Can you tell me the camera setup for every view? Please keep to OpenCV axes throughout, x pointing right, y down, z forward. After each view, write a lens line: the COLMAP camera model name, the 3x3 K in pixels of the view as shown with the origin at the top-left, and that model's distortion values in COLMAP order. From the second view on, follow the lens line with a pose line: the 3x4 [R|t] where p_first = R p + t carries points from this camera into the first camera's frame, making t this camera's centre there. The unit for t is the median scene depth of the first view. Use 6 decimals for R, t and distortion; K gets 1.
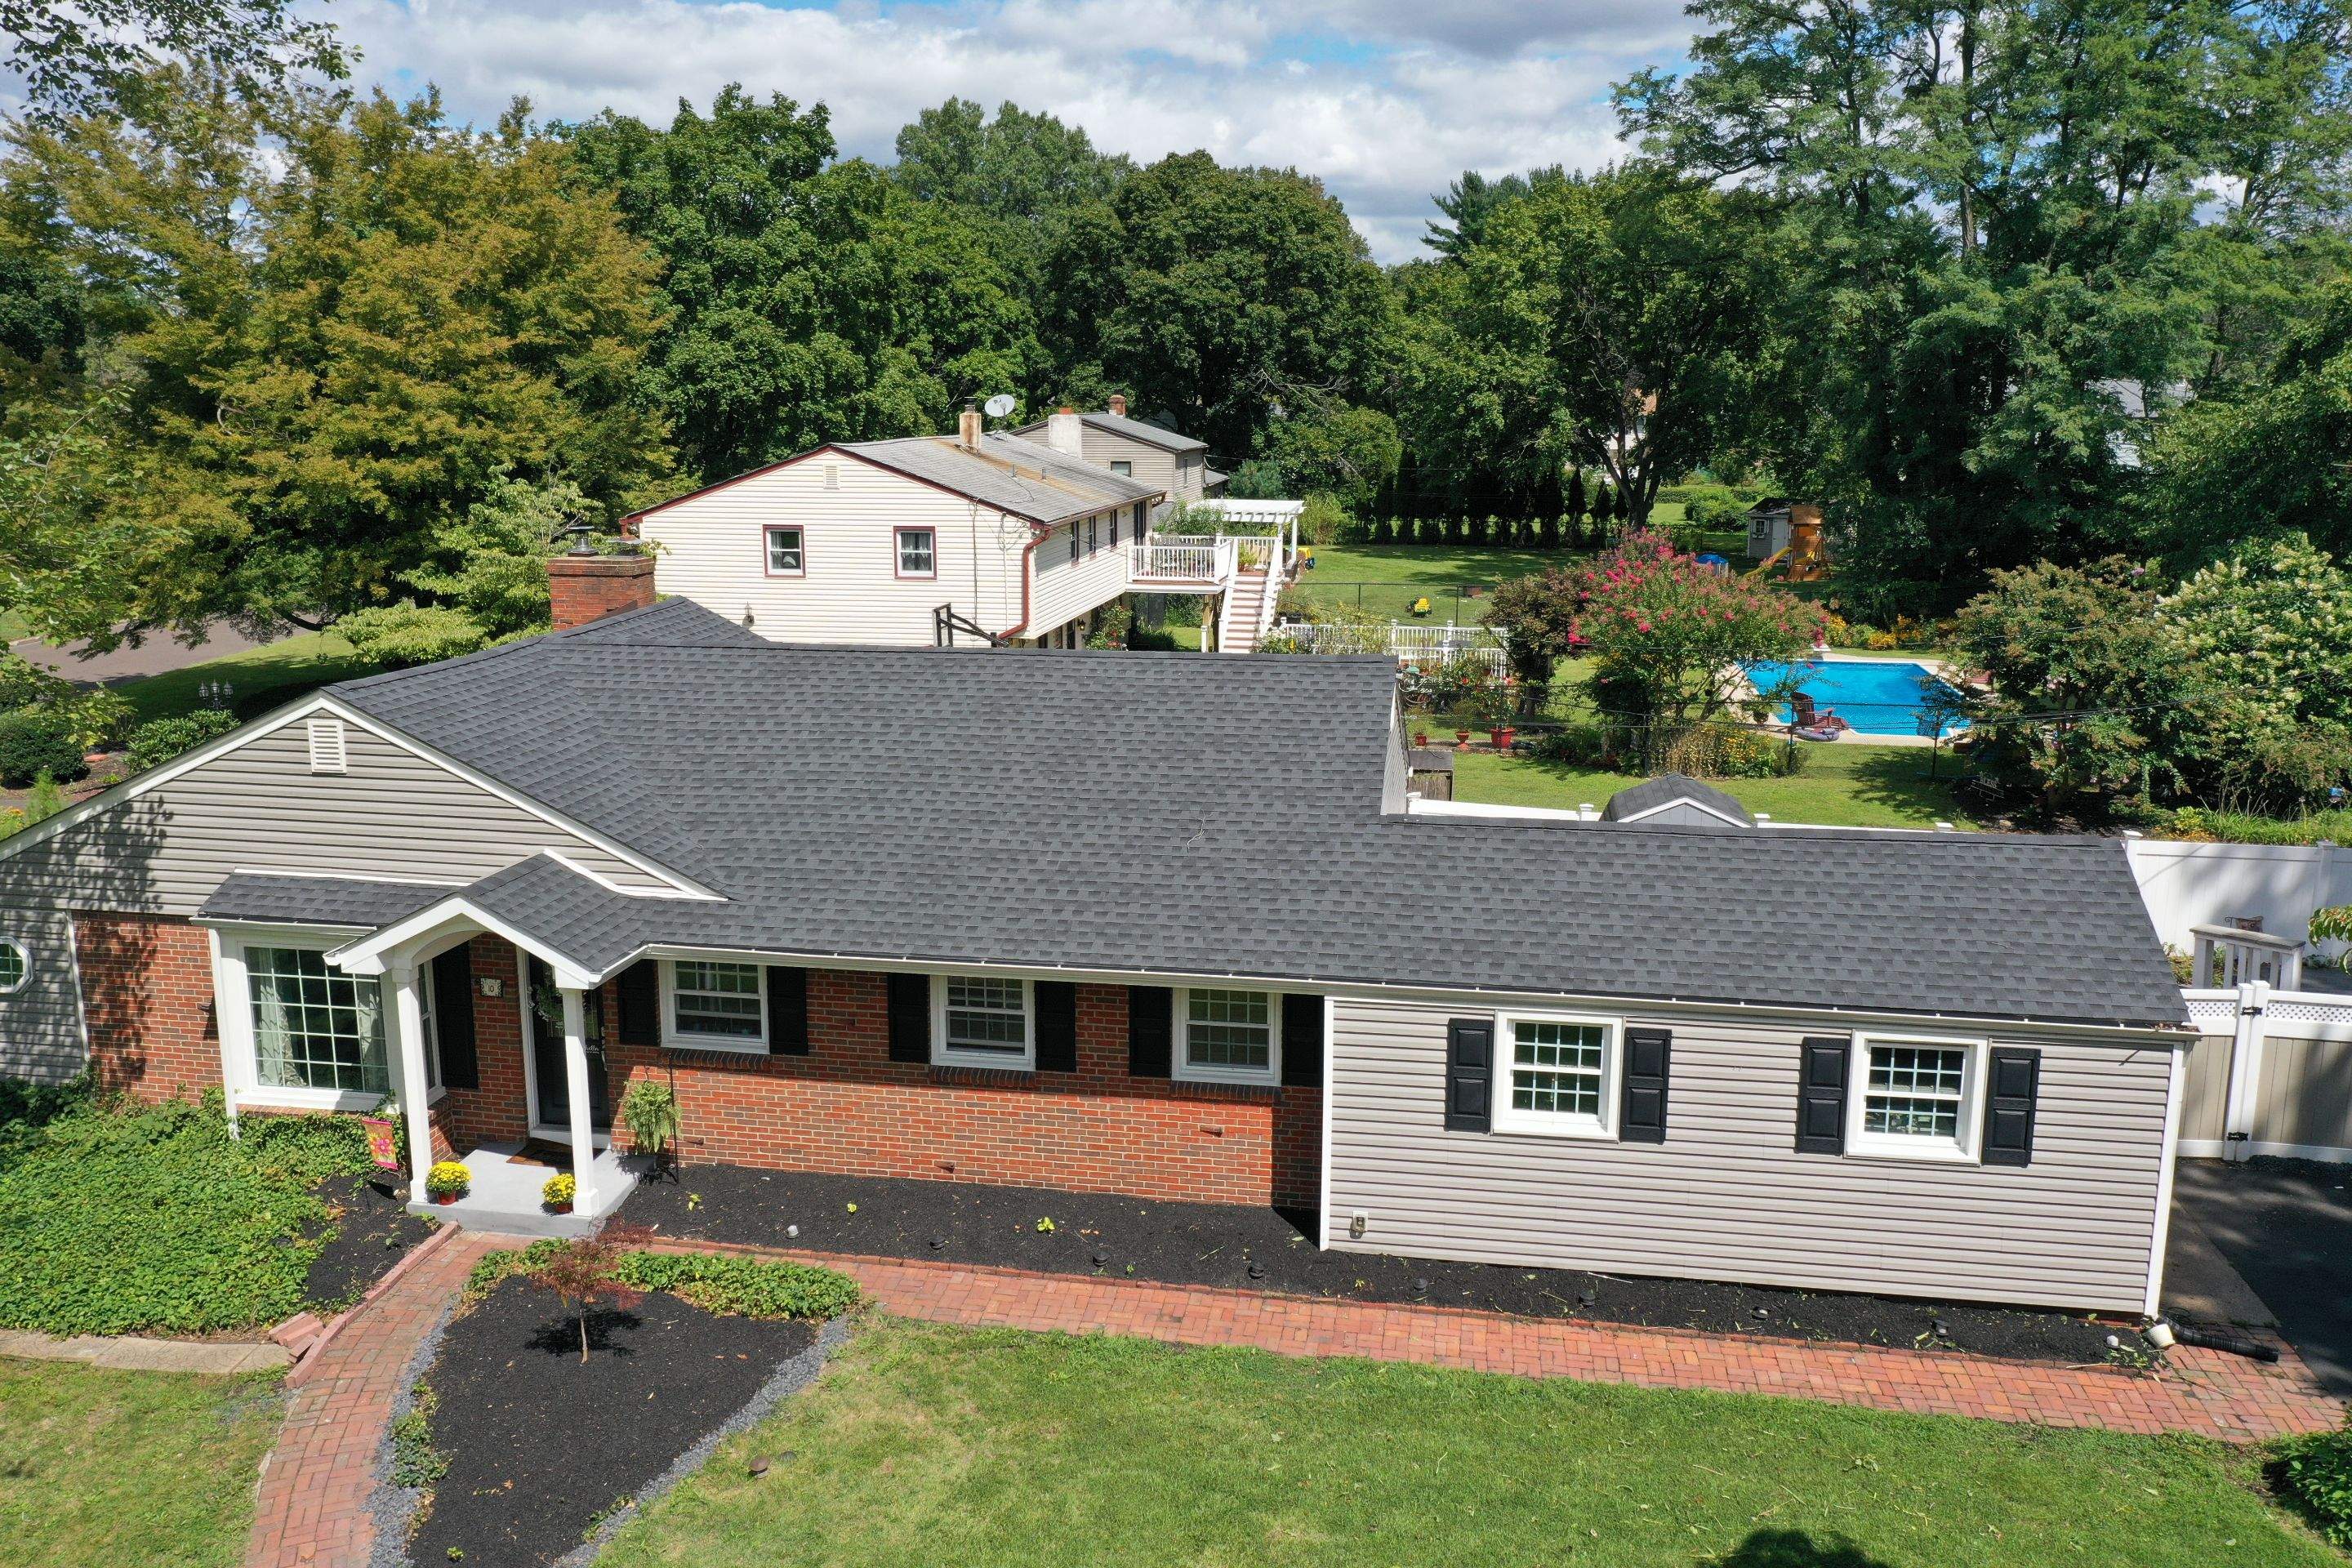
lens RADIAL K [[1872.1, 0, 1178.1], [0, 1872.1, 784.5], [0, 0, 1]] dist [0.017943, 0.003214]
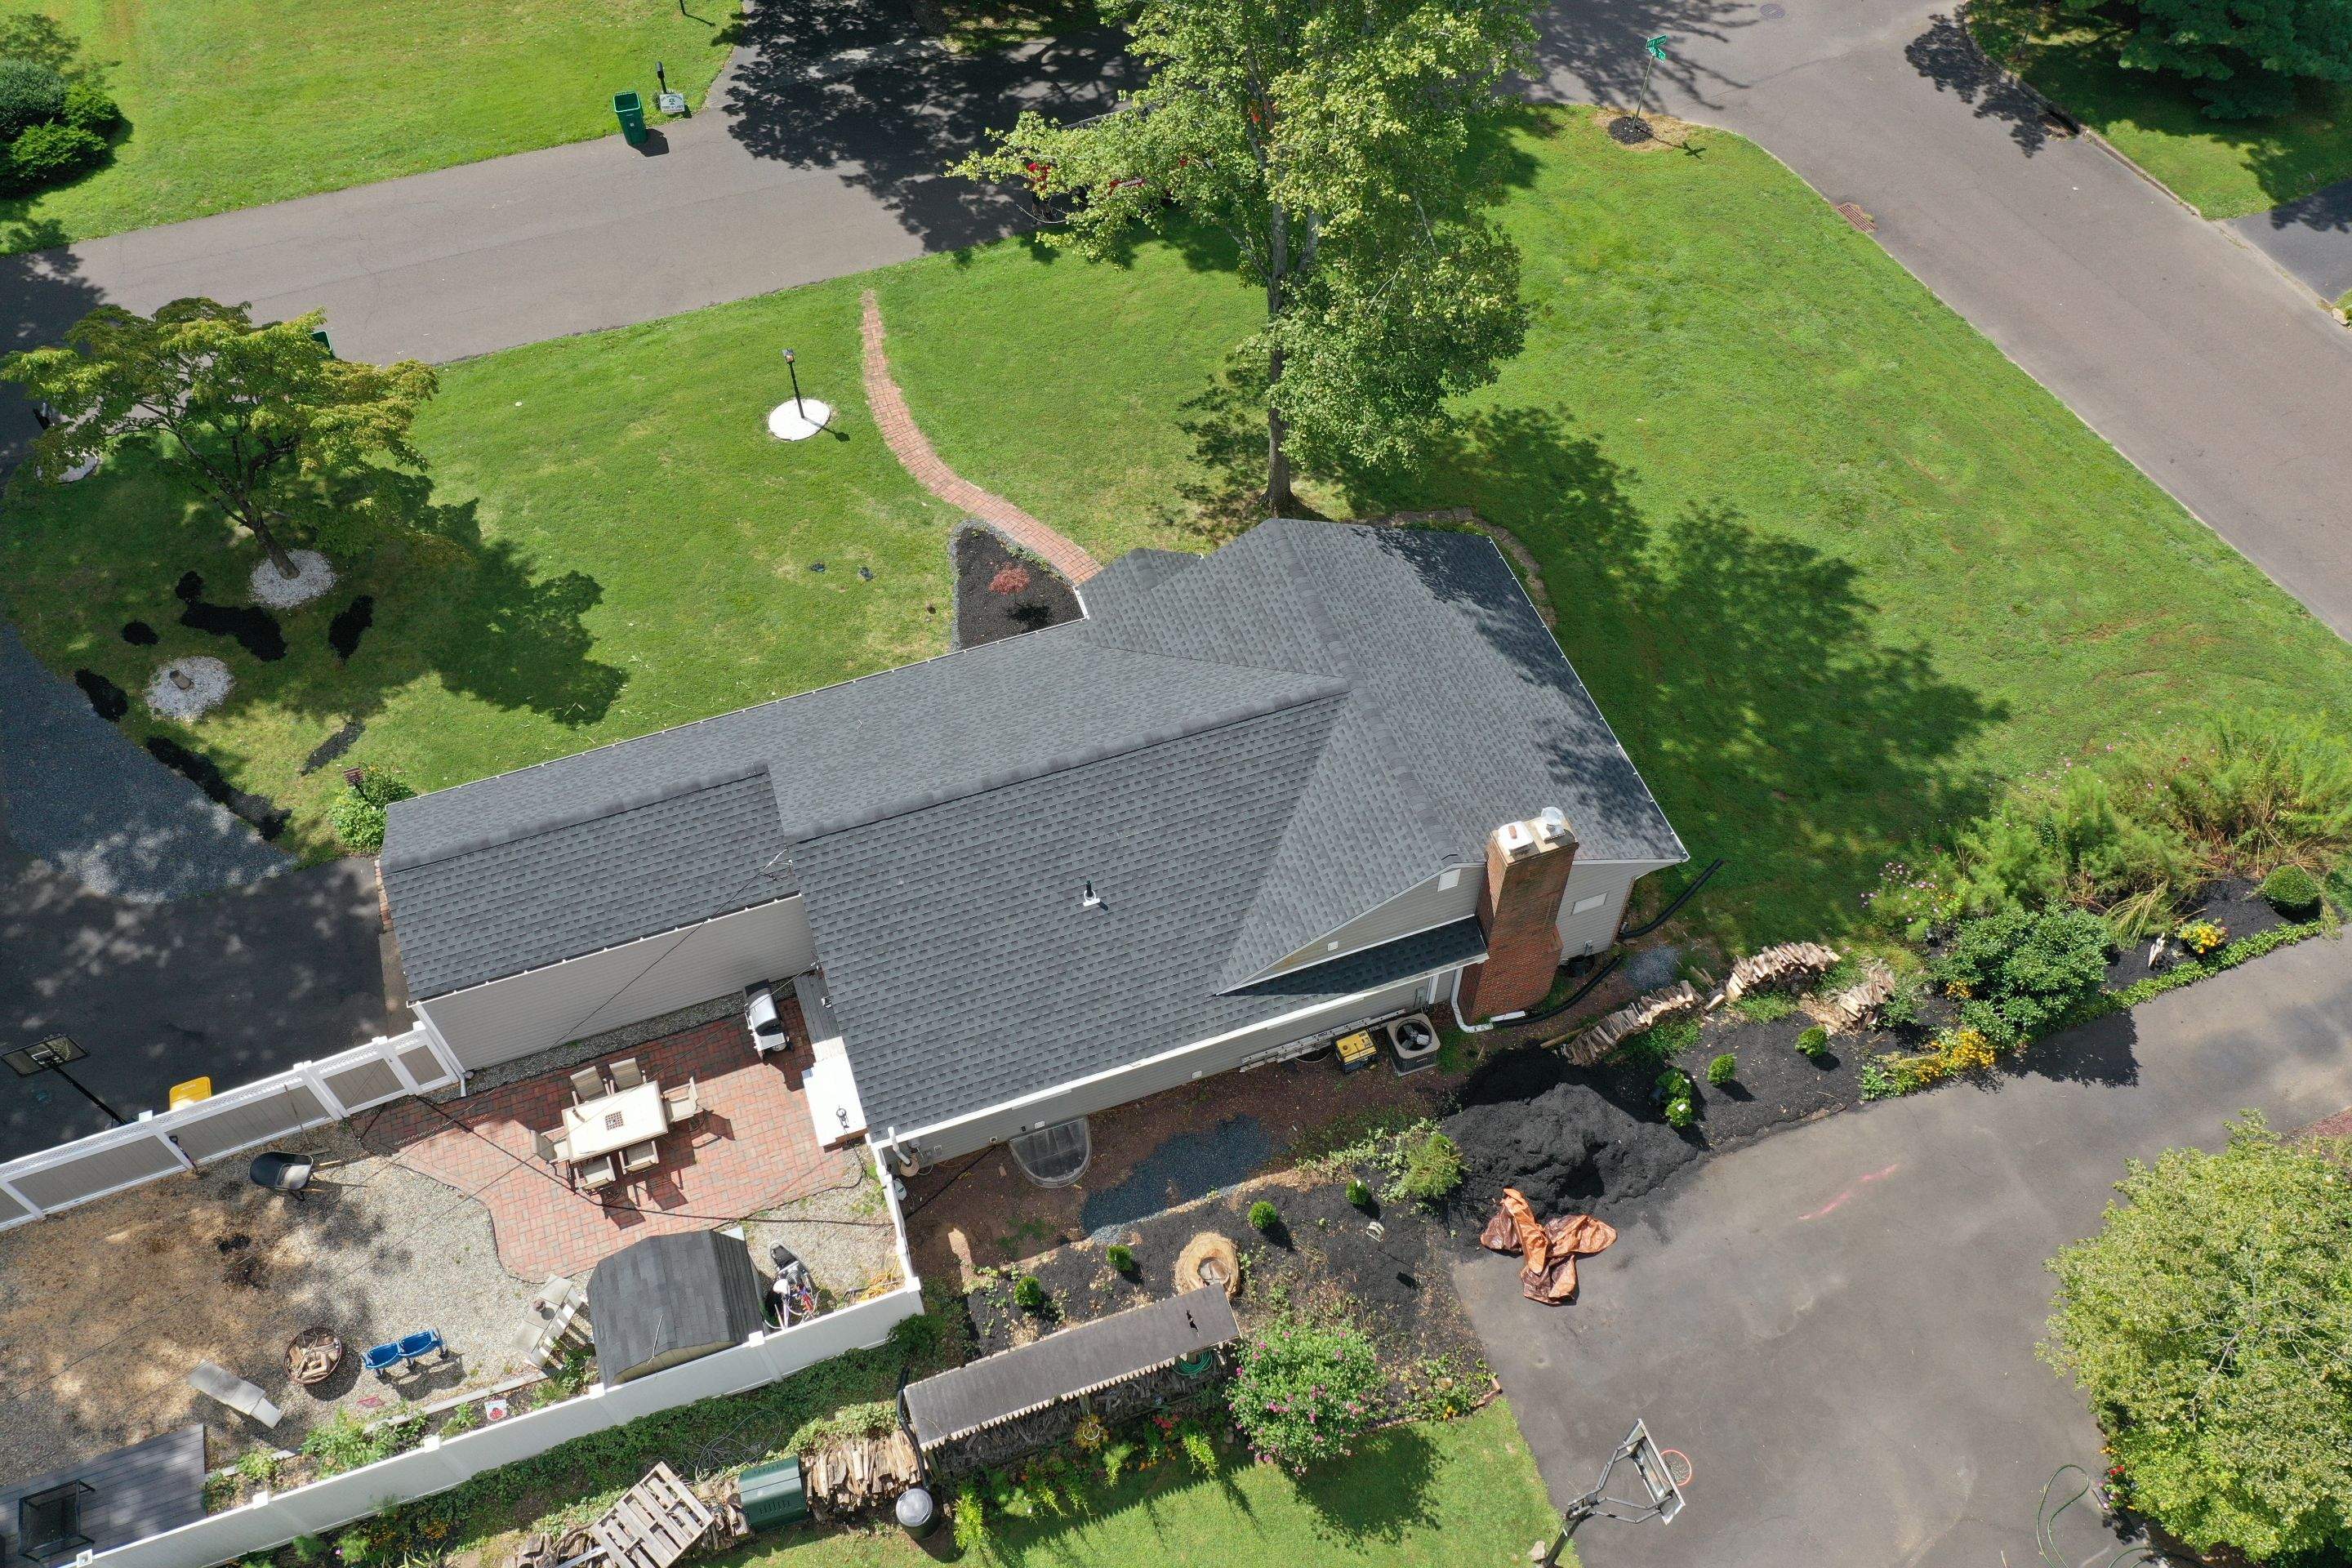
lens RADIAL K [[1856.8, 0, 1174.6], [0, 1856.8, 787.9], [0, 0, 1]] dist [0.021241, -0.009220]
pose [[-0.878828, 0.387891, -0.277852, 0.292393], [-0.088866, 0.439077, 0.894044, -1.752832], [0.468790, 0.810402, -0.351402, 1.985901]]
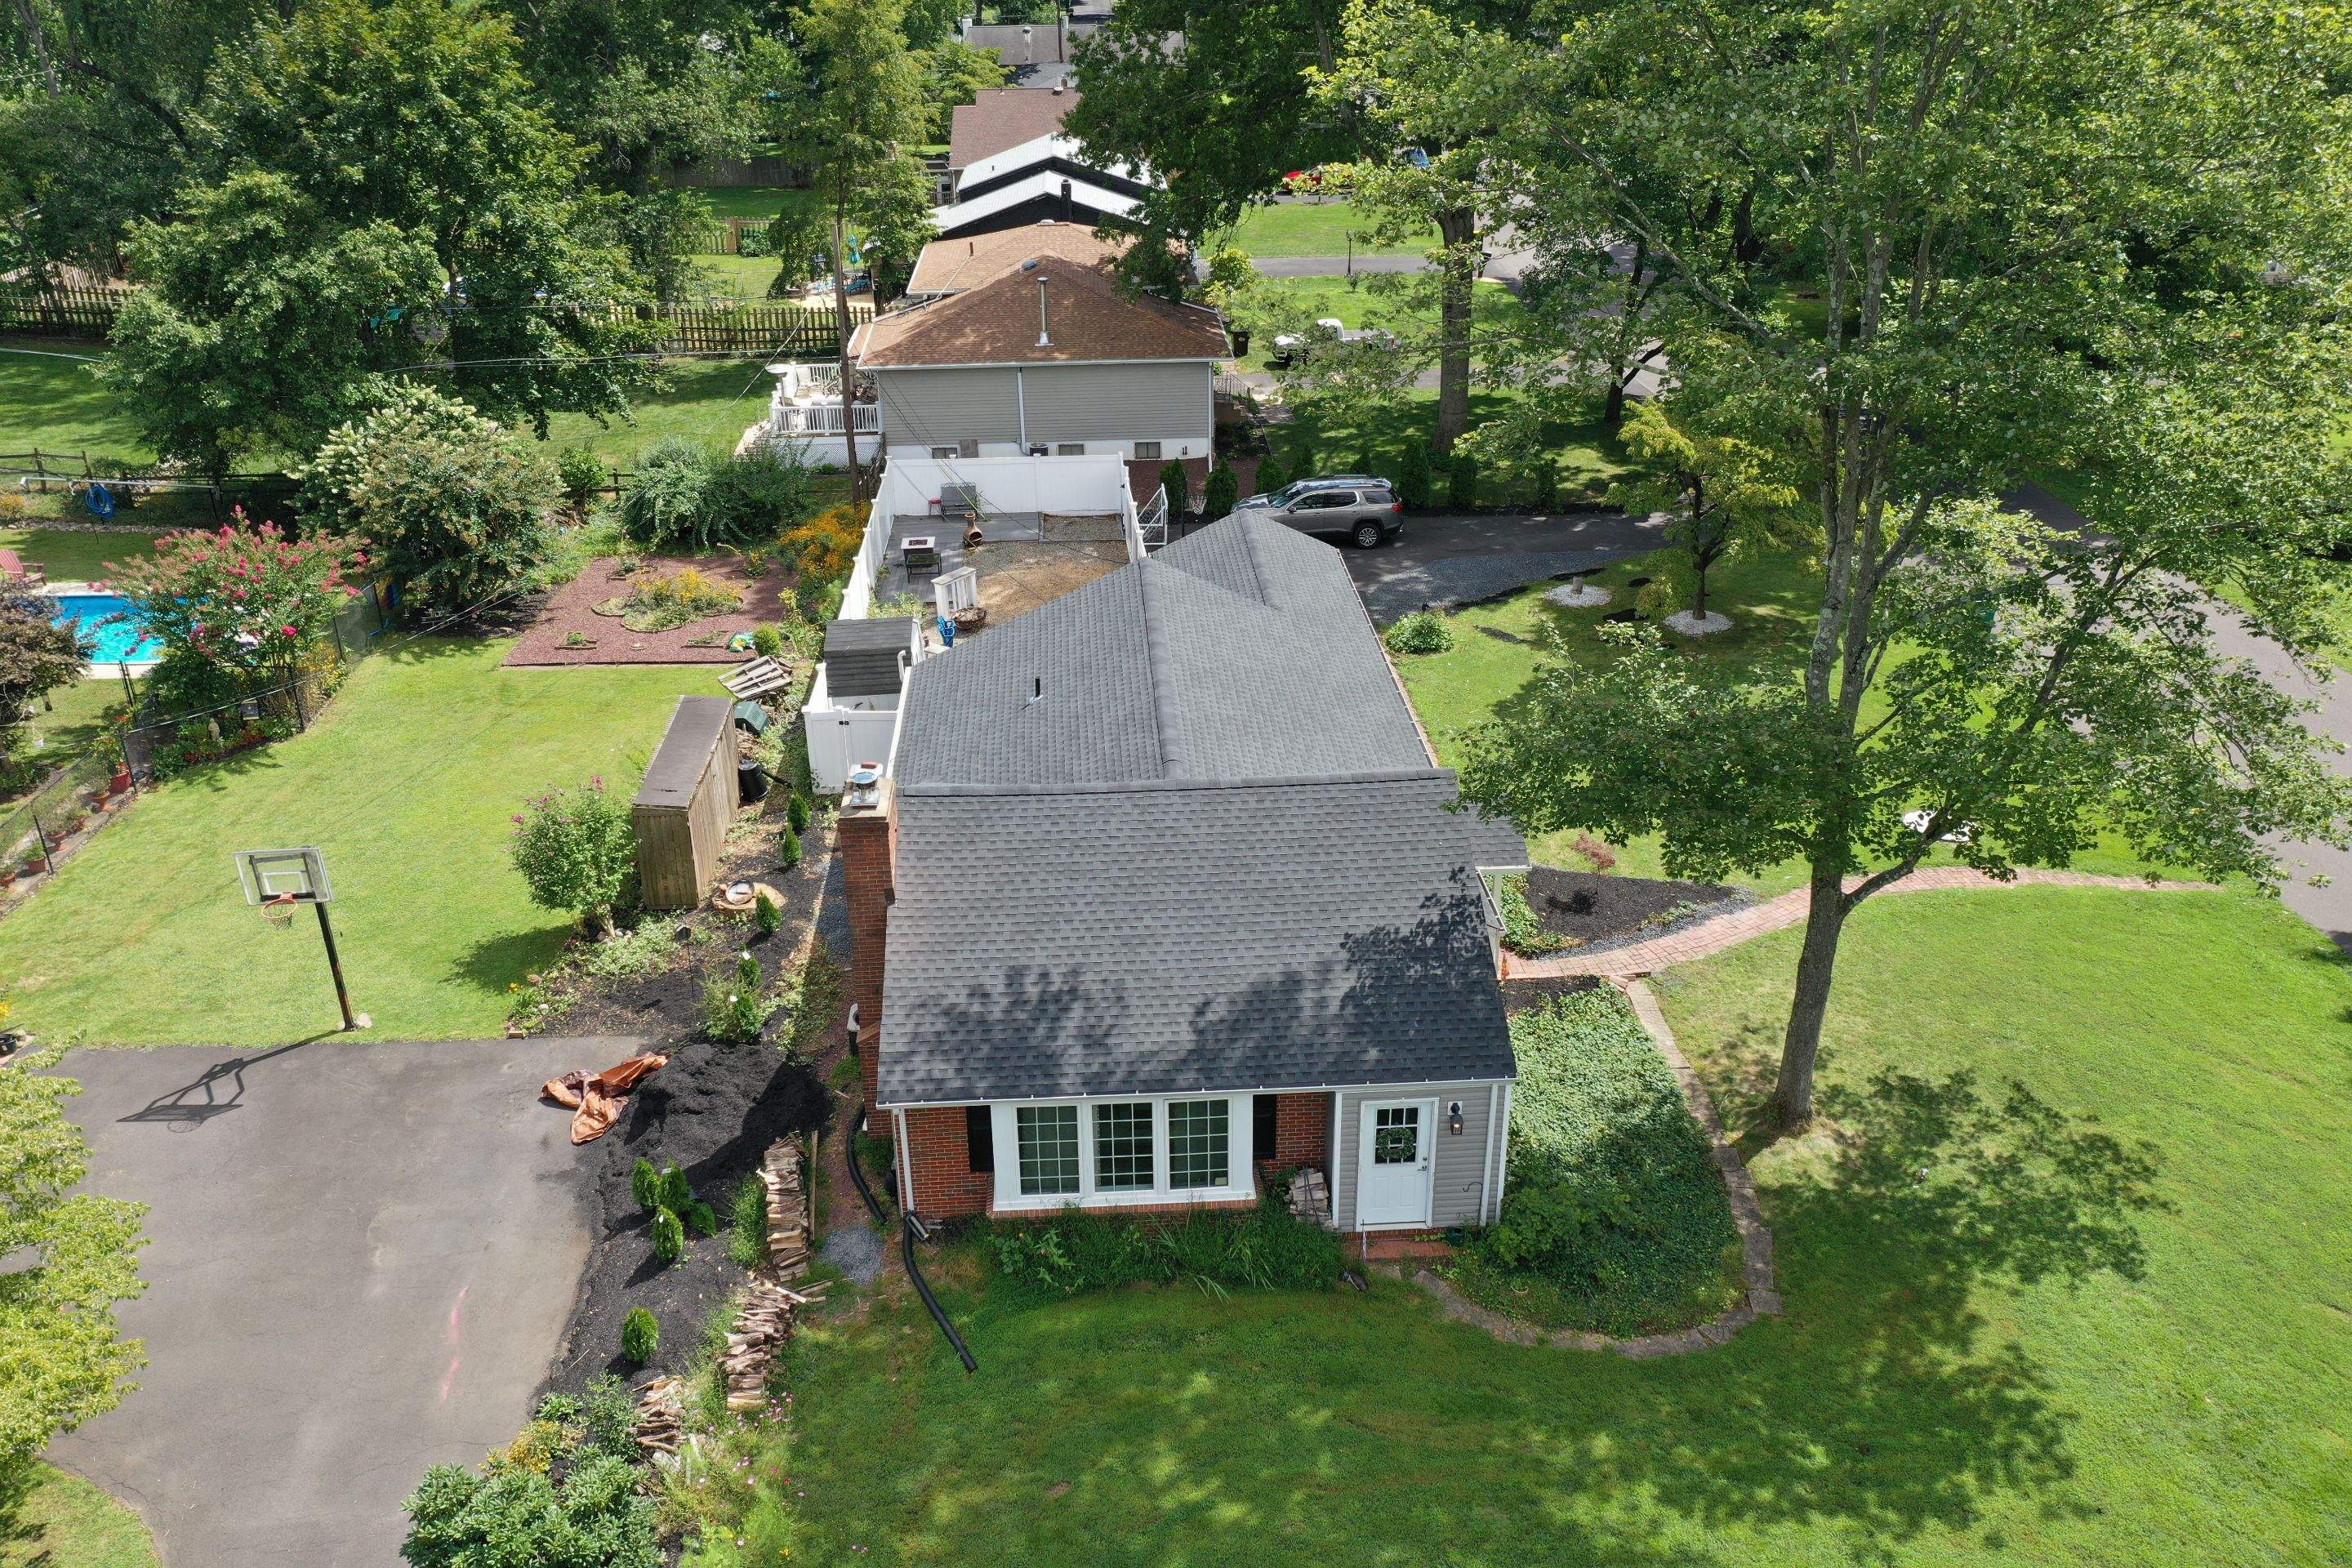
lens RADIAL K [[1856.8, 0, 1174.6], [0, 1856.8, 787.9], [0, 0, 1]] dist [0.021241, -0.009220]
pose [[-0.223754, -0.430762, 0.874287, -1.865701], [0.204225, 0.856396, 0.474213, -0.865836], [-0.953009, 0.284658, -0.103650, 1.477549]]
